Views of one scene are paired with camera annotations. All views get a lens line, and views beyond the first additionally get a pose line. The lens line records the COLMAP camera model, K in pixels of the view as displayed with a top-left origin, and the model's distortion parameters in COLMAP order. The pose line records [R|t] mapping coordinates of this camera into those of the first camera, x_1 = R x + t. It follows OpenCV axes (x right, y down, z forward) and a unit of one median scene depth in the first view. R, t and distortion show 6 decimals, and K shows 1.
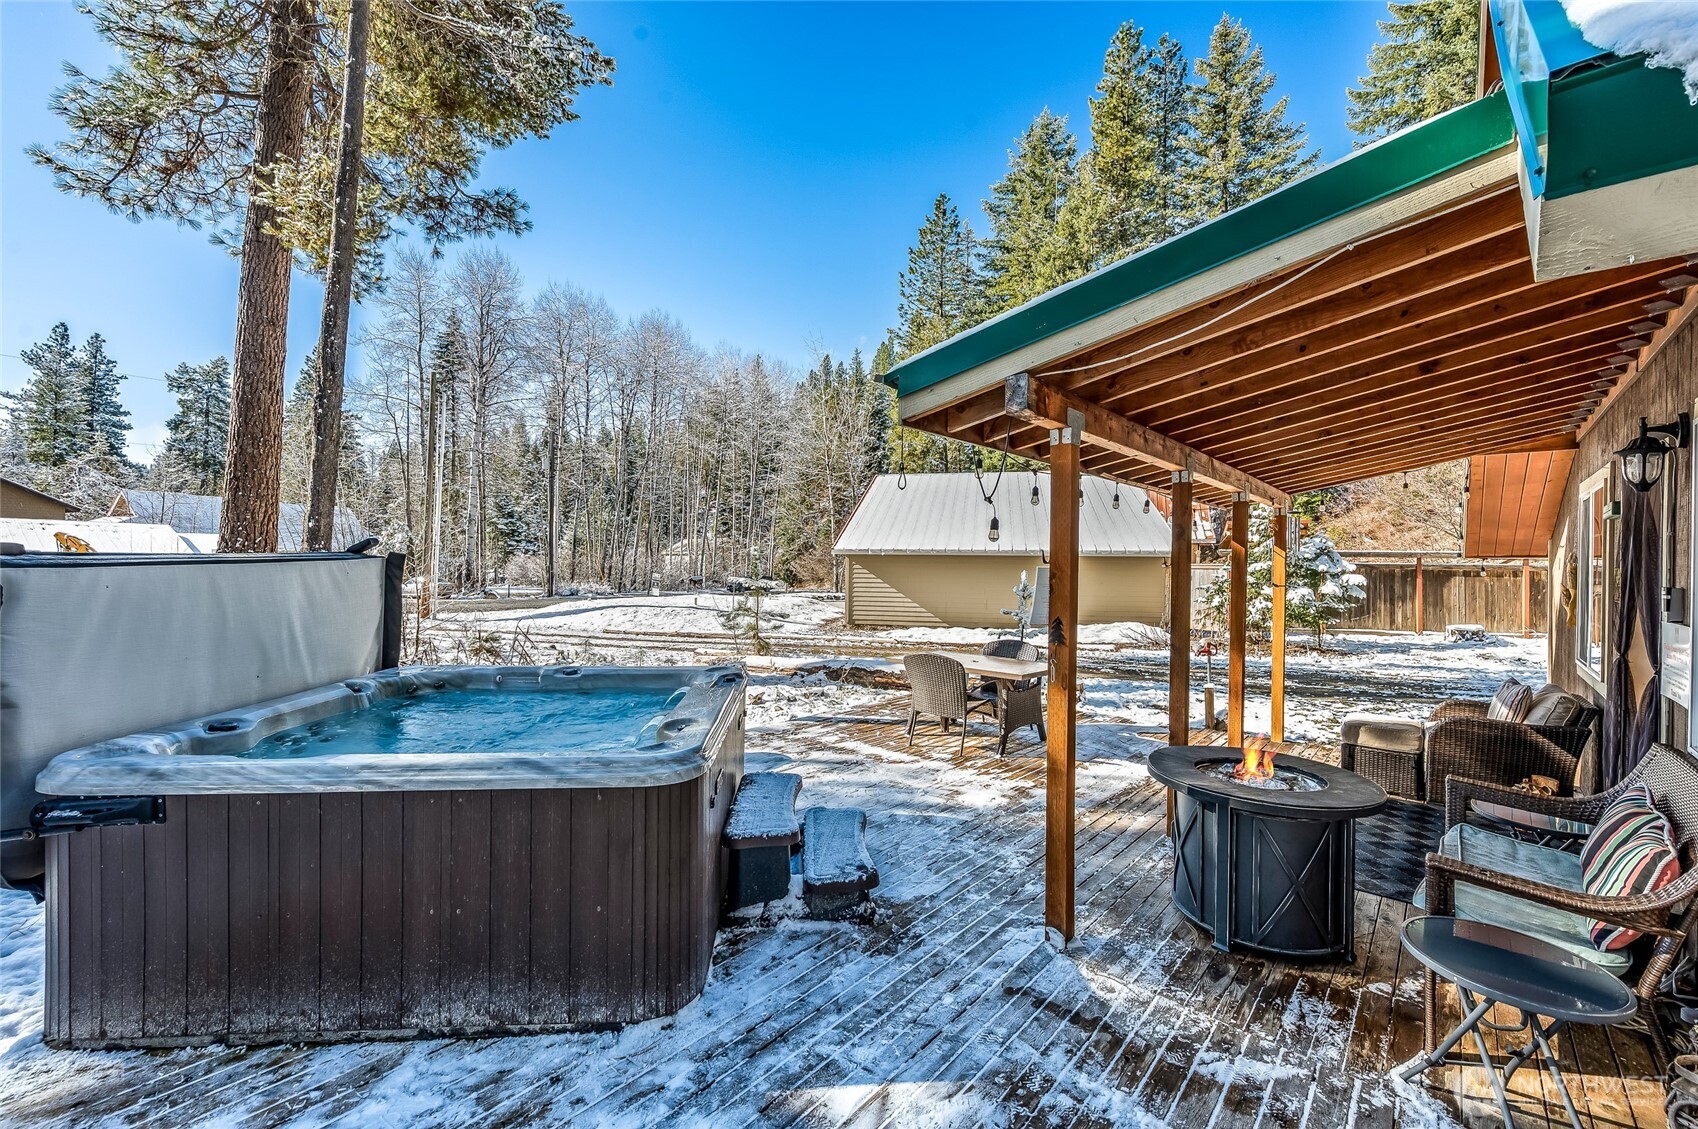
lens RADIAL K [[651.6, 0, 849.0], [0, 651.6, 564.5], [0, 0, 1]] dist [0.000954, 0.000129]
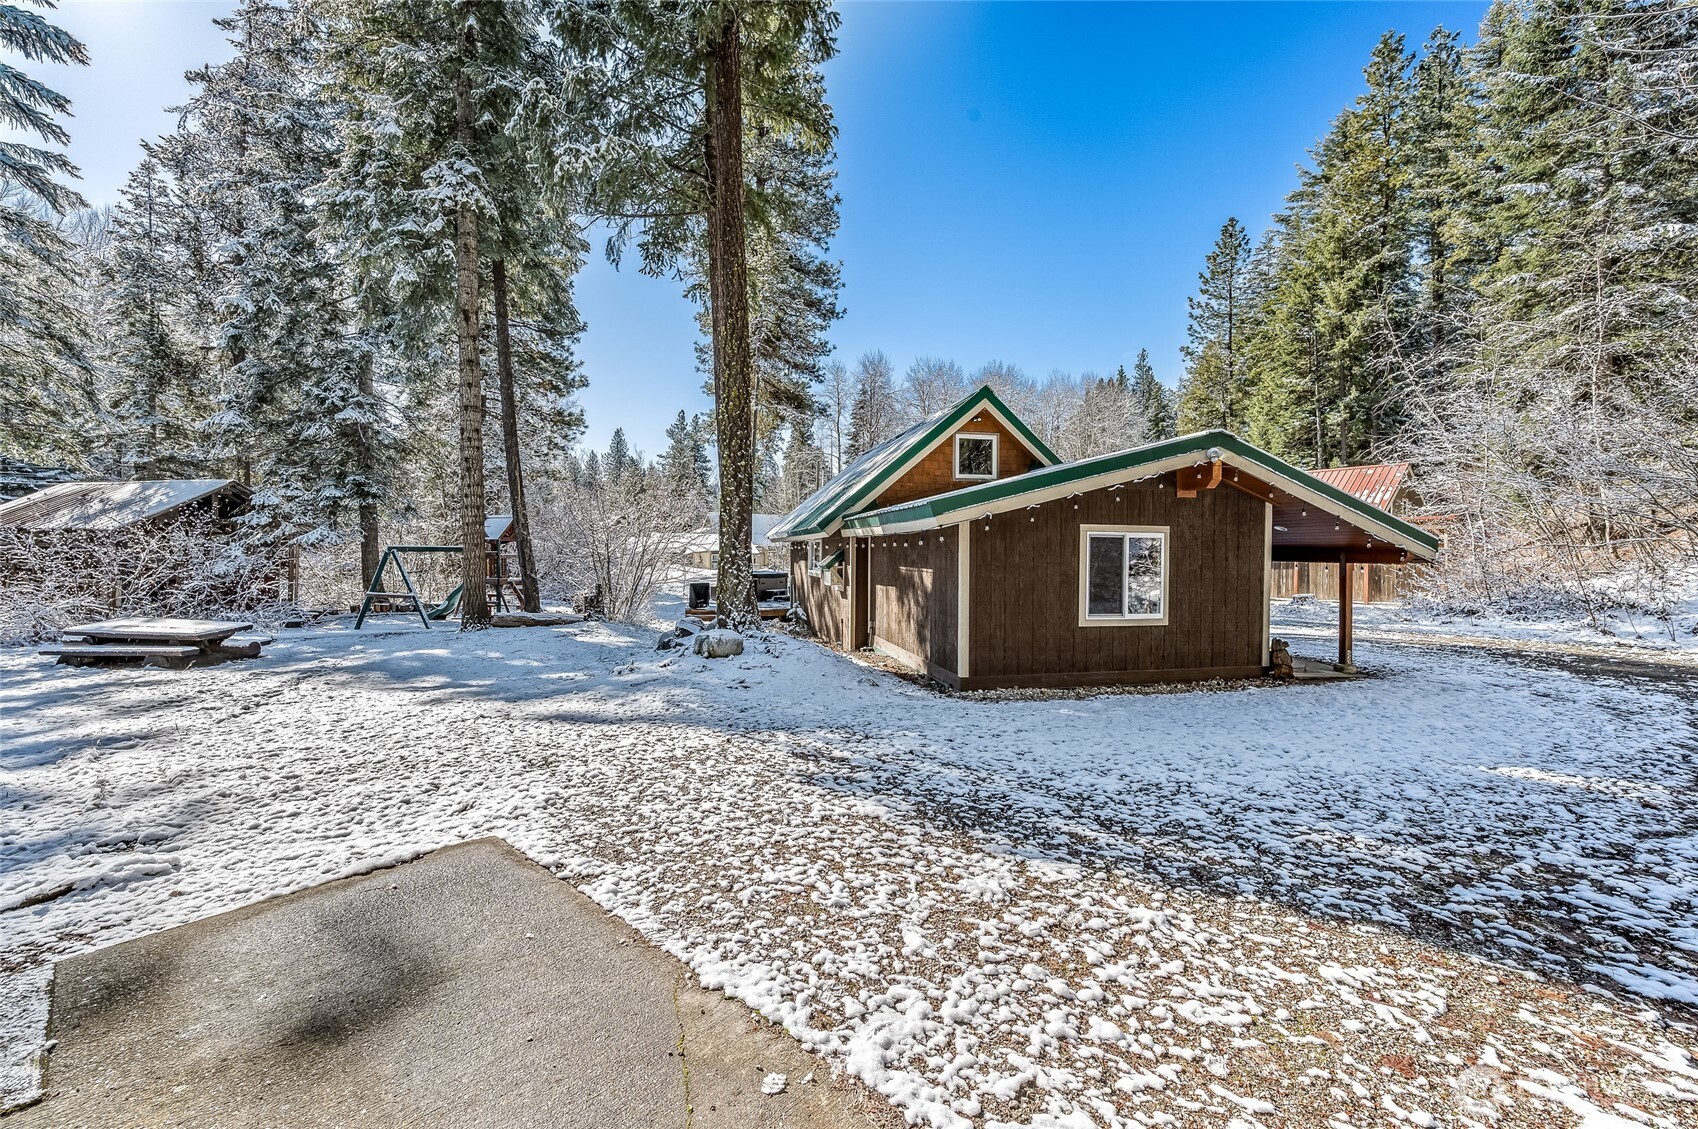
lens RADIAL K [[651.6, 0, 849.0], [0, 651.6, 564.5], [0, 0, 1]] dist [0.000954, 0.000129]
pose [[0.814551, 0.013538, -0.579934, 0.255575], [-0.008934, 0.999902, 0.010793, 0.004291], [0.580023, -0.003610, 0.814592, -0.251519]]
